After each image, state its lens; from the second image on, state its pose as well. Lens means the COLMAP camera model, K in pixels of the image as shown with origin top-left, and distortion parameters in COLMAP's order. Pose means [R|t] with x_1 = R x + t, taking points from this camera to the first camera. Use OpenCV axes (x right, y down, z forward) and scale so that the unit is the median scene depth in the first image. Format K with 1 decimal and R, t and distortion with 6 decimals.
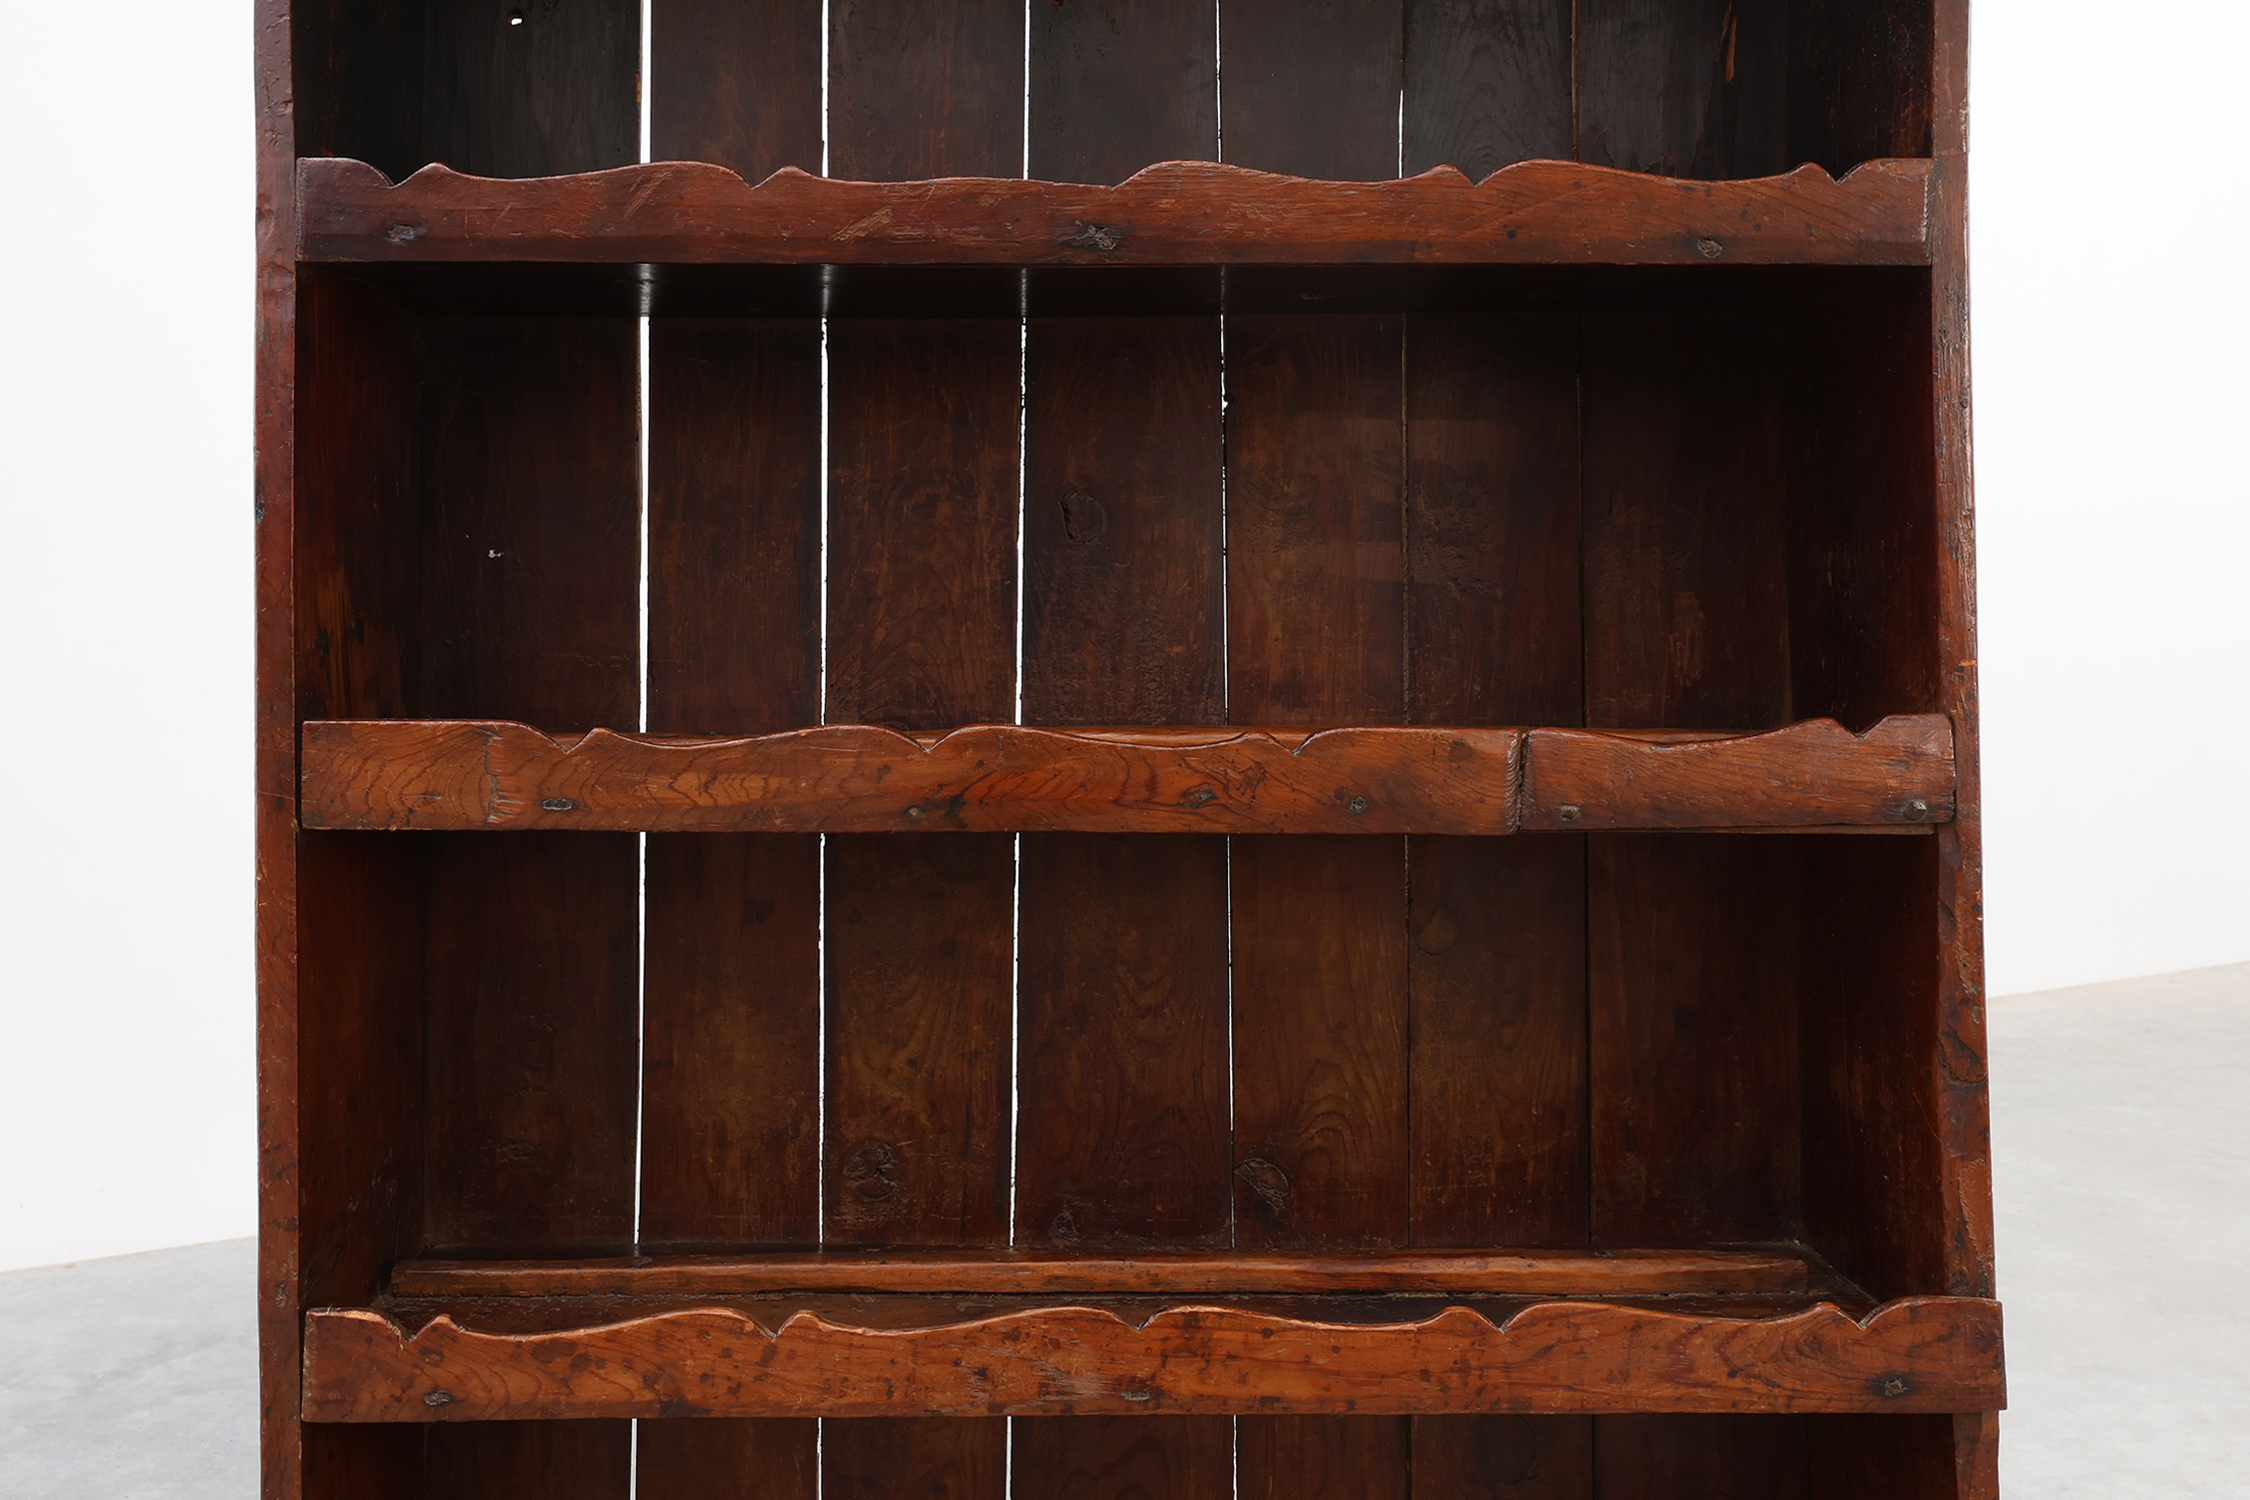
lens RADIAL K [[1971.4, 0, 954.1], [0, 1971.4, 615.5], [0, 0, 1]] dist [0.004943, -0.006276]
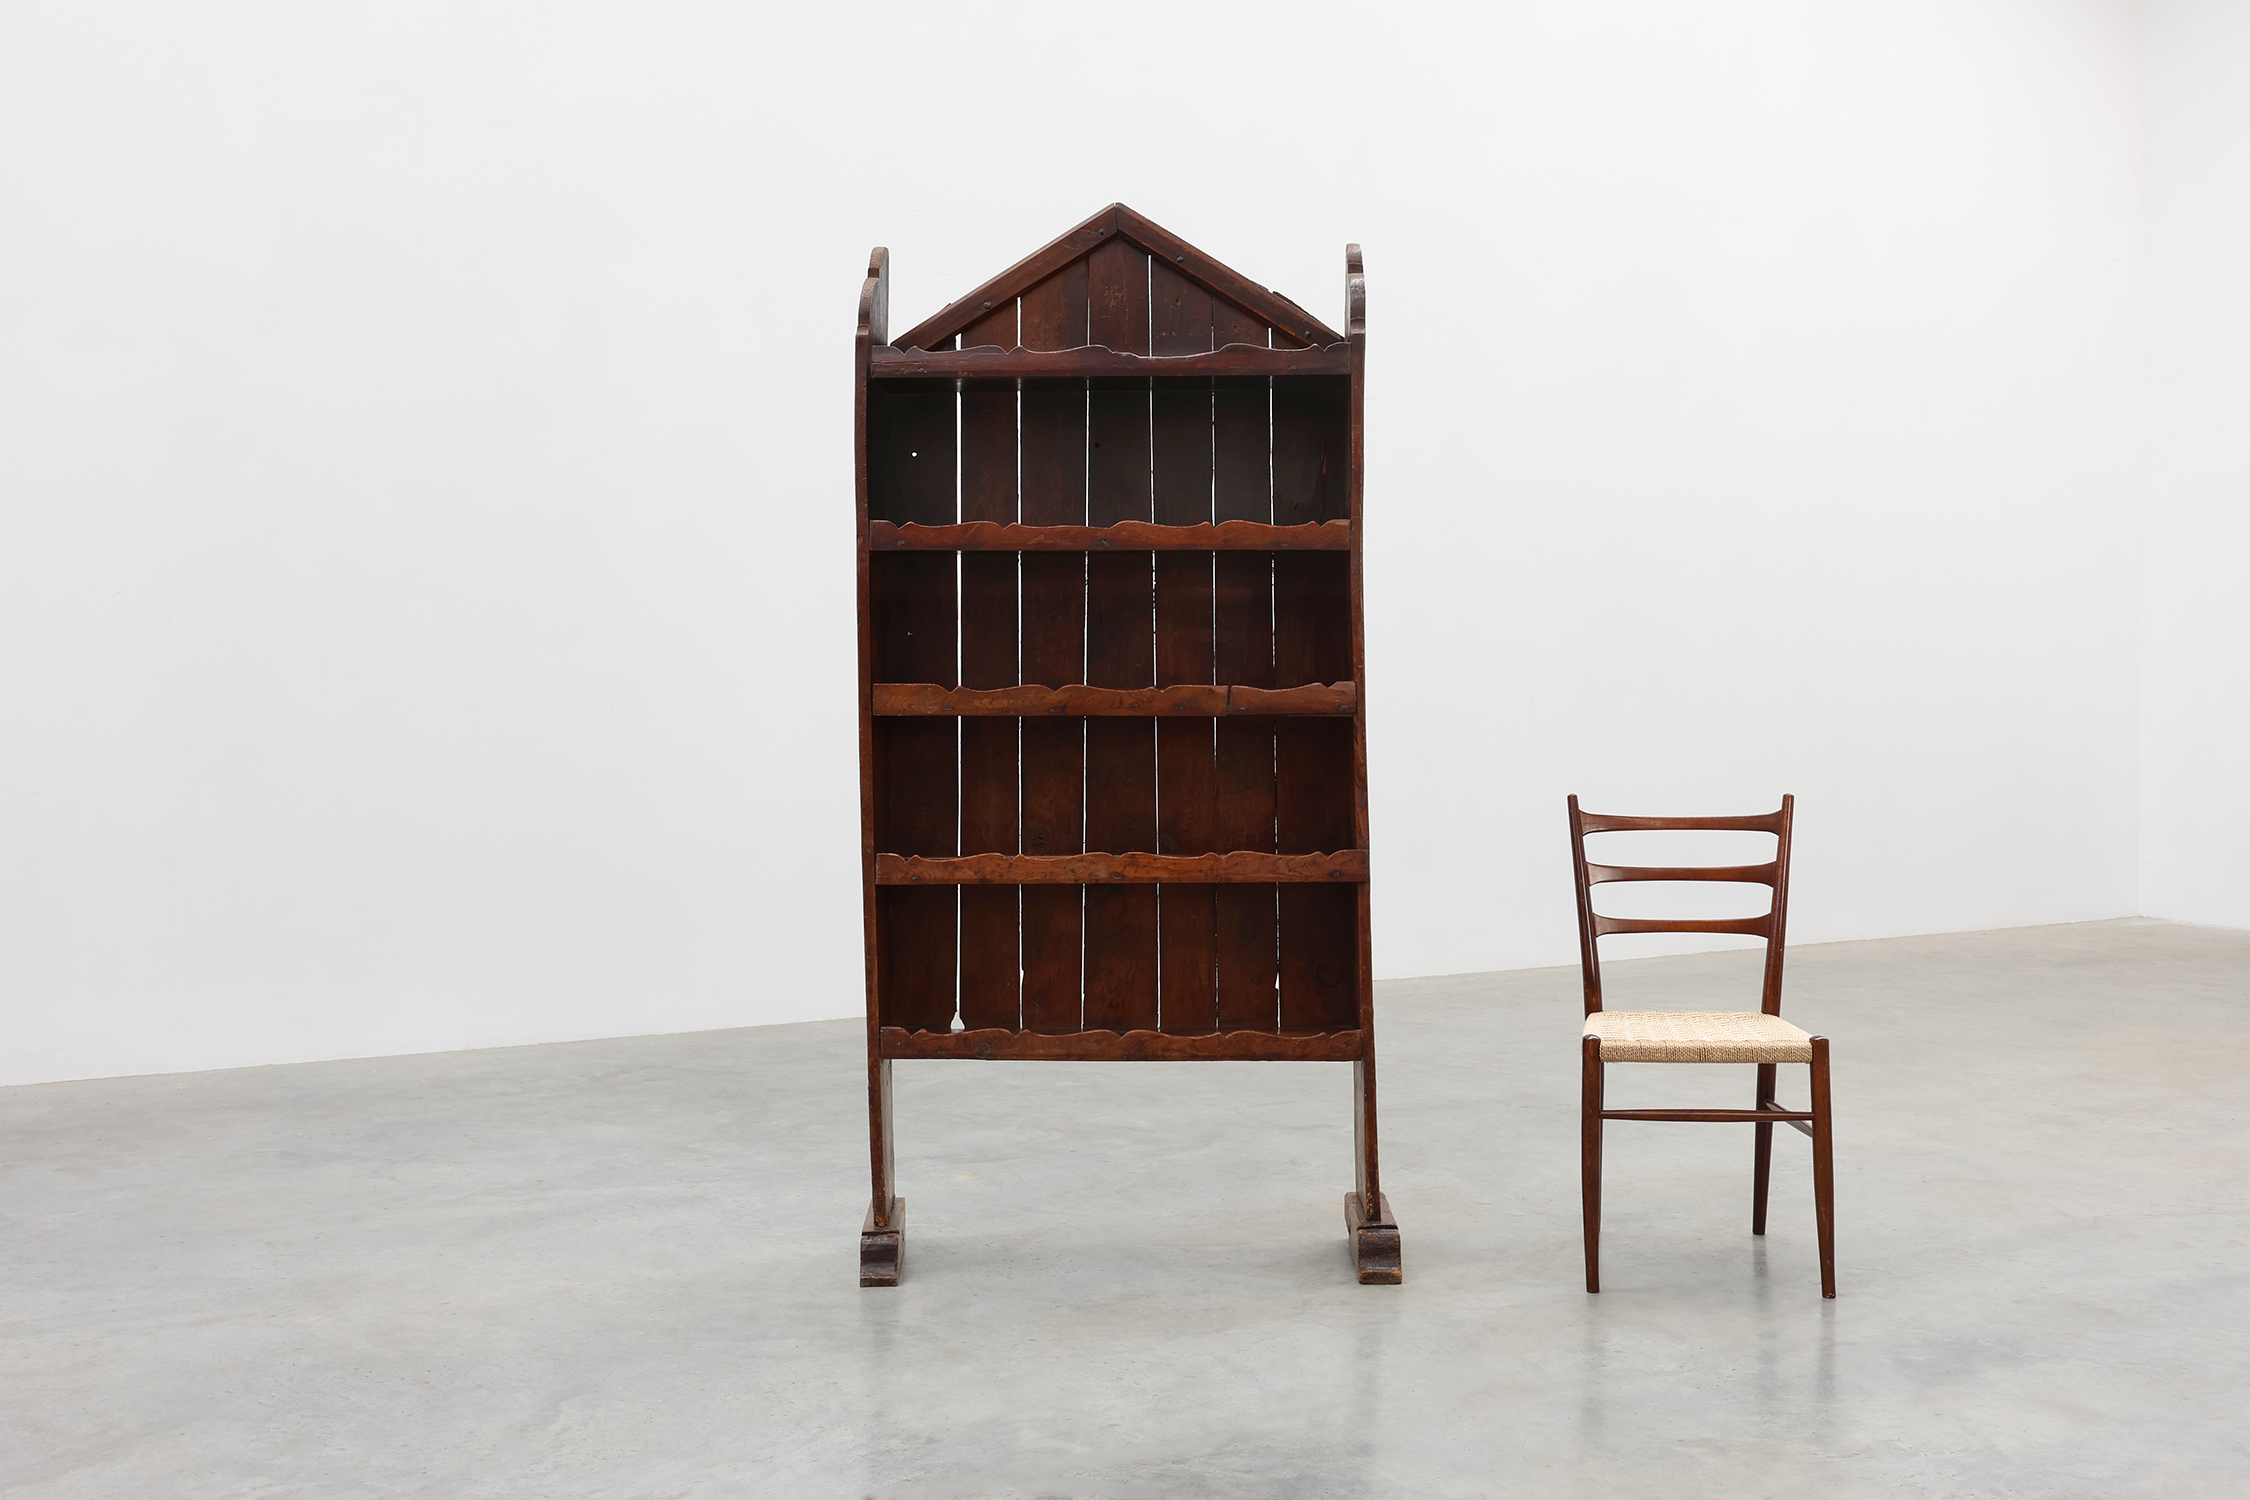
lens RADIAL K [[2235.3, 0, 849.9], [0, 2235.3, 580.6], [0, 0, 1]] dist [0.014611, -0.034715]
pose [[0.995135, -0.005524, -0.098366, 0.014219], [0.001448, 0.999139, -0.041464, 0.035037], [0.098511, 0.041120, 0.994286, -2.889918]]
